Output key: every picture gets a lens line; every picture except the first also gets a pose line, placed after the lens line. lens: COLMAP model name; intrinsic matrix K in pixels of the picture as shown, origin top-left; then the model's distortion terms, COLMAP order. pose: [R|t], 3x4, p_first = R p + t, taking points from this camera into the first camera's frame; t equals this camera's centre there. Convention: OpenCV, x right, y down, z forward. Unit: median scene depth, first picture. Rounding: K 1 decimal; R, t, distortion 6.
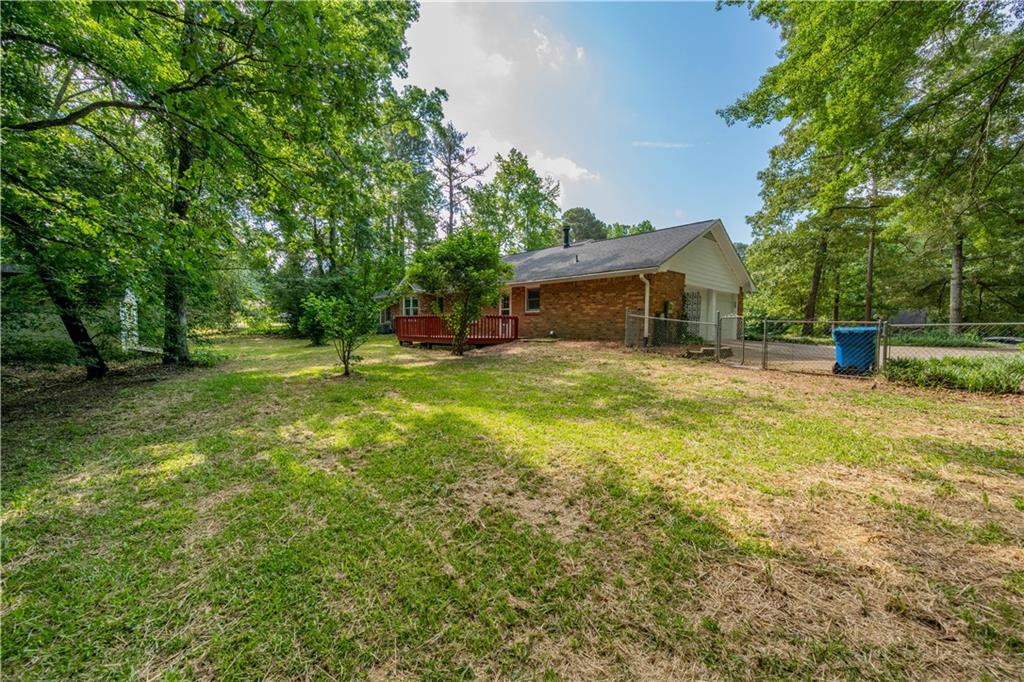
lens RADIAL K [[429.7, 0, 512.0], [0, 429.7, 341.0], [0, 0, 1]] dist [0.001255, -0.000046]
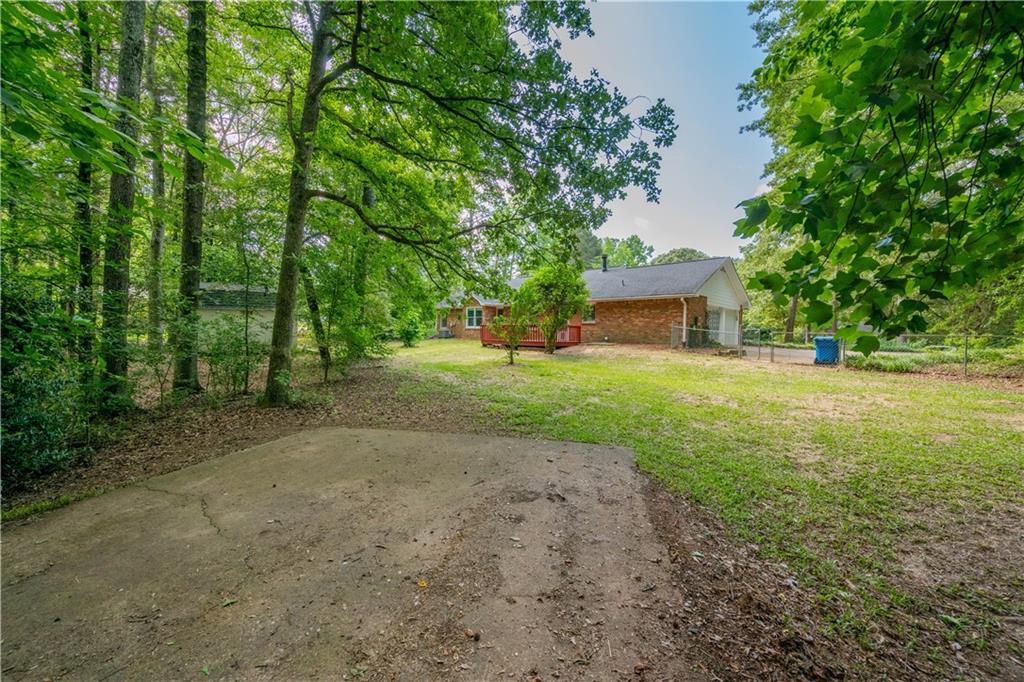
lens RADIAL K [[429.7, 0, 512.0], [0, 429.7, 341.0], [0, 0, 1]] dist [0.001255, -0.000046]
pose [[0.998711, 0.009615, 0.049843, -0.299796], [-0.008932, 0.999863, -0.013910, 0.011305], [-0.049970, 0.013446, 0.998660, -0.358535]]
